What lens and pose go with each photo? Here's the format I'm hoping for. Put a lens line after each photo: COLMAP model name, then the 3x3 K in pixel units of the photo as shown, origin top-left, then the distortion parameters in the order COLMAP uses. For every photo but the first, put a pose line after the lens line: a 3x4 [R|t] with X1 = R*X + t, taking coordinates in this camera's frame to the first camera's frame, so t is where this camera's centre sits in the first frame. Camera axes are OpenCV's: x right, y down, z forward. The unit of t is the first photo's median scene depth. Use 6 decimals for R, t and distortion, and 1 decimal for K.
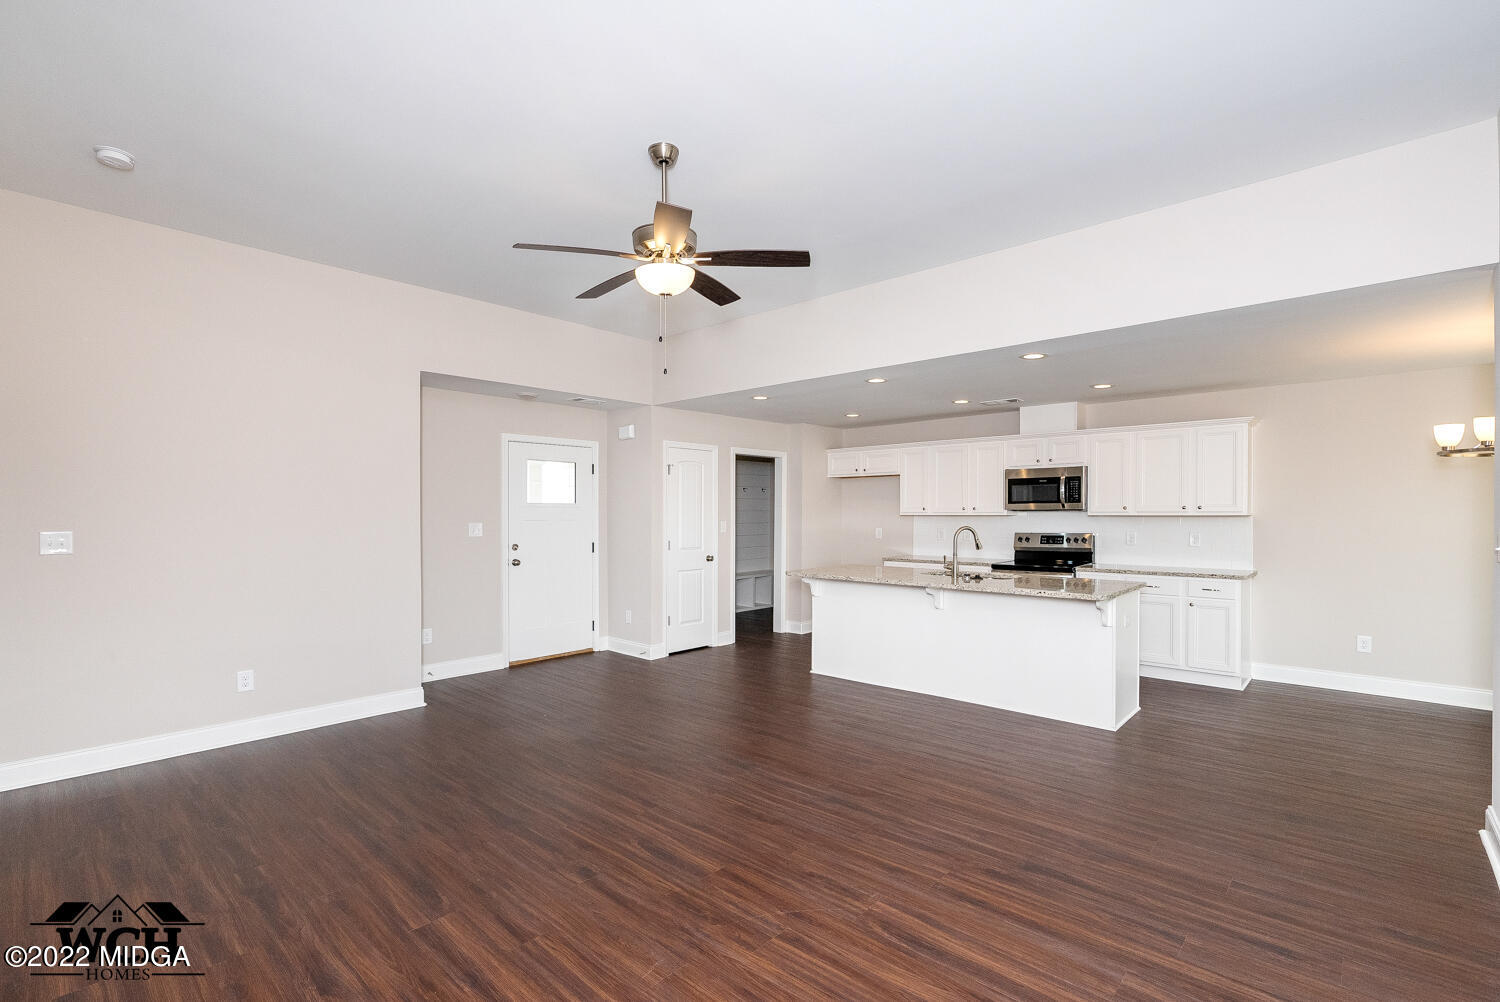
lens RADIAL K [[684.1, 0, 750.8], [0, 684.1, 527.0], [0, 0, 1]] dist [0.000479, 0.000085]
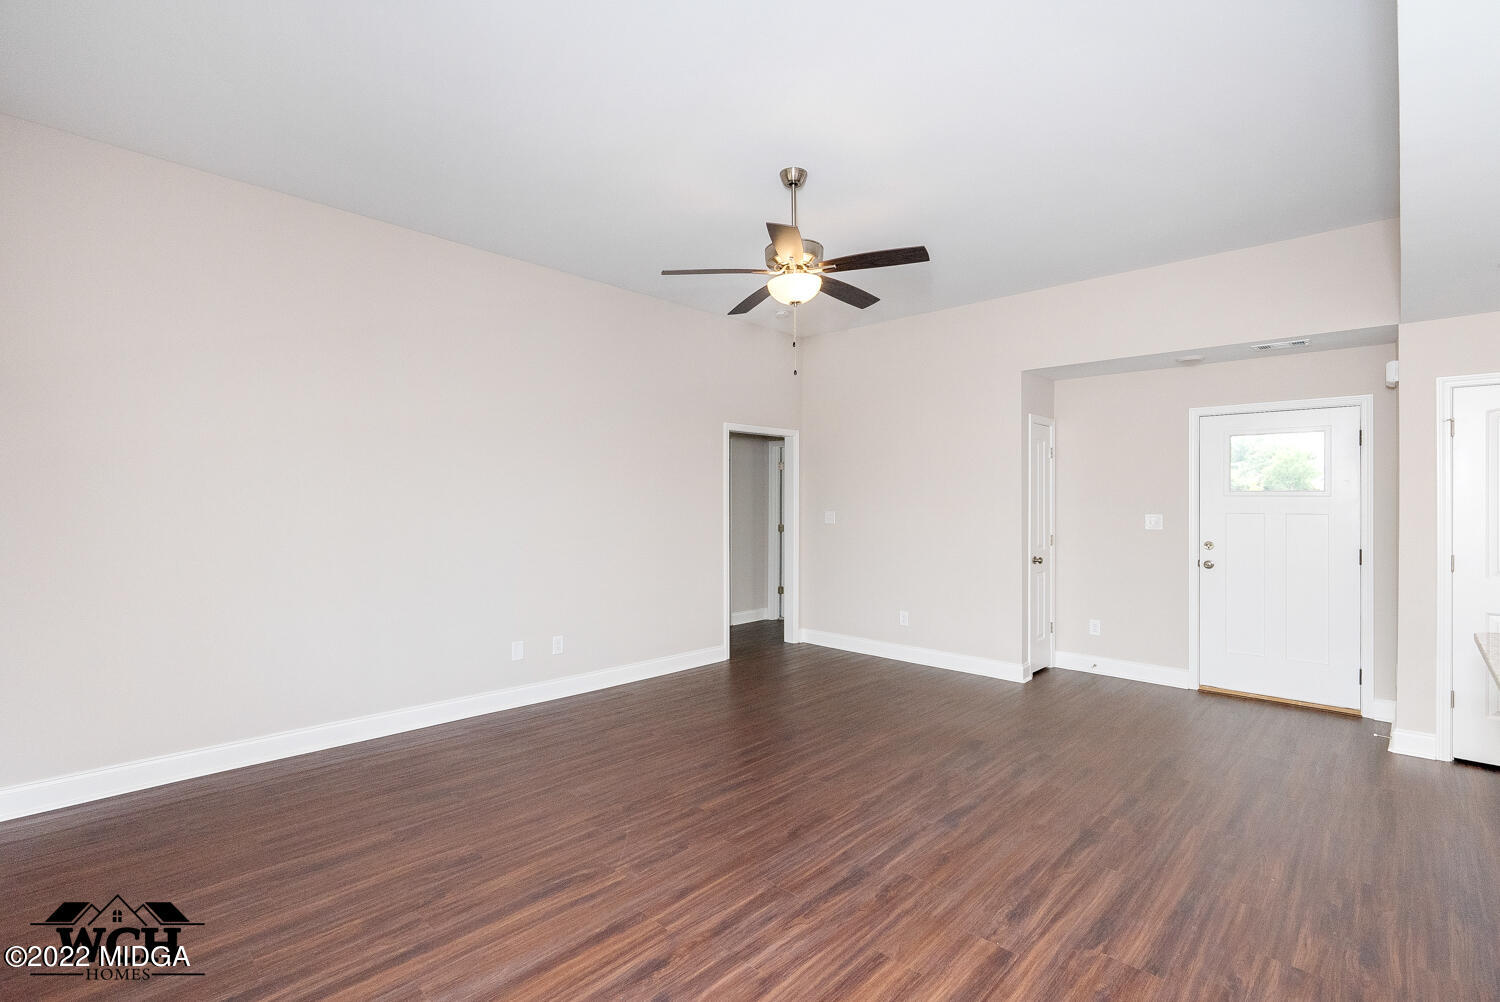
lens RADIAL K [[683.2, 0, 750.0], [0, 683.2, 501.0], [0, 0, 1]] dist [-0.001599, -0.000143]
pose [[-0.024550, -0.002813, -0.999695, 0.968757], [-0.023806, 0.999714, -0.002228, -0.016996], [0.999415, 0.023744, -0.024610, 0.957346]]
